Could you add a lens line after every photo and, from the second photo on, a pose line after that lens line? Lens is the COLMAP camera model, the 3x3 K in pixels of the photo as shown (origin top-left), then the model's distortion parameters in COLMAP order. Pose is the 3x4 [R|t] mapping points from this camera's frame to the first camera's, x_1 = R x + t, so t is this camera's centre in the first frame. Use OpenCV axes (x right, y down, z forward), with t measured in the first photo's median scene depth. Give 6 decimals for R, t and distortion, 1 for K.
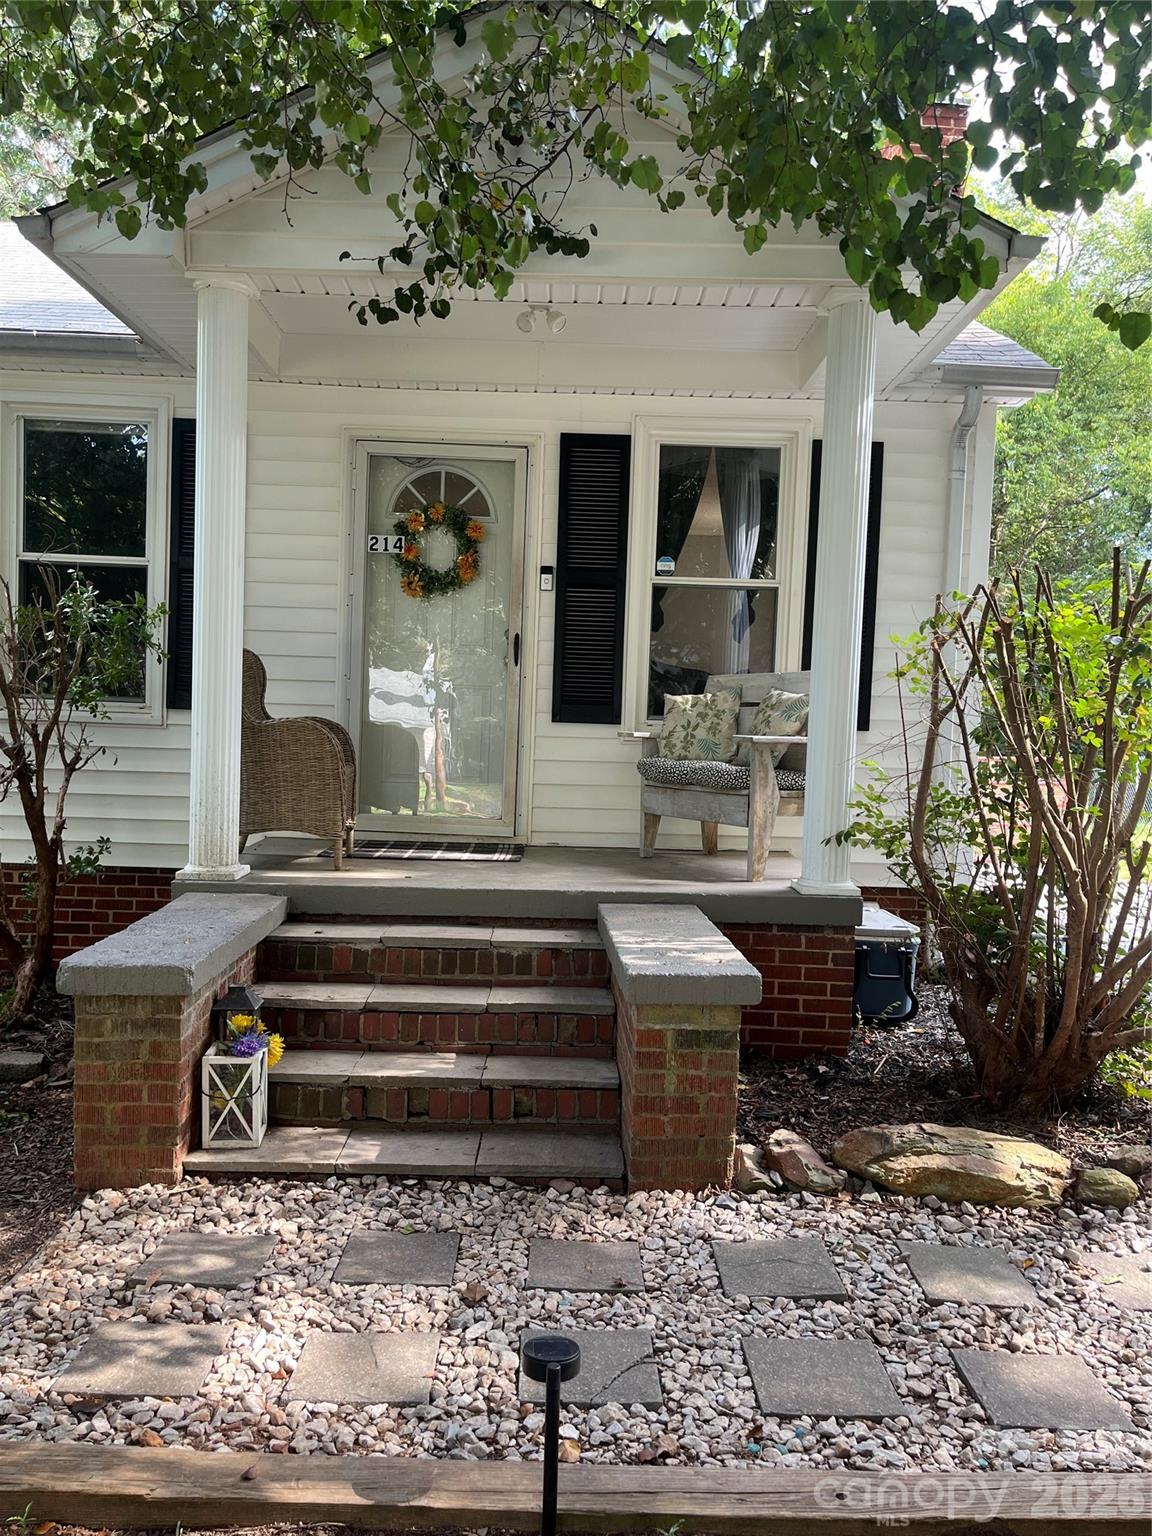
lens RADIAL K [[1167.3, 0, 579.9], [0, 1167.3, 772.8], [0, 0, 1]] dist [-0.005209, -0.006112]
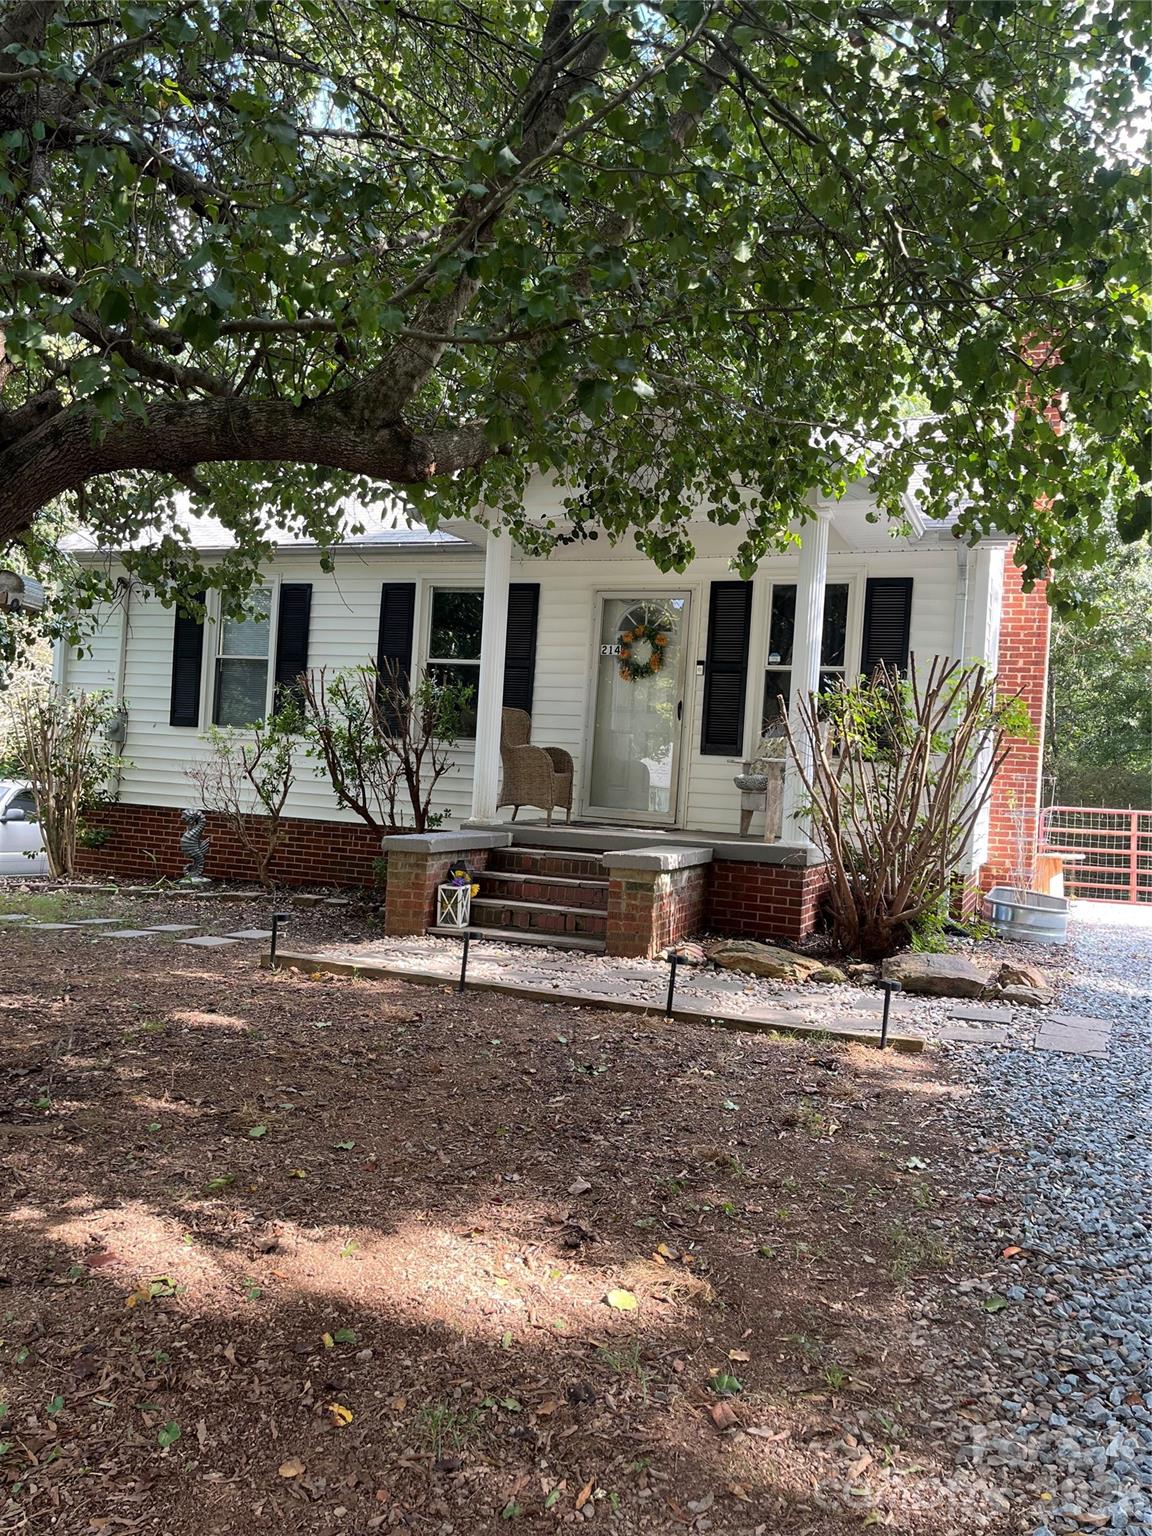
lens RADIAL K [[1167.3, 0, 574.5], [0, 1167.3, 766.5], [0, 0, 1]] dist [-0.005209, -0.006112]
pose [[0.910660, 0.017227, -0.412798, 0.515312], [-0.045291, 0.997271, -0.058297, 0.080108], [0.410668, 0.071785, 0.908955, -0.589894]]
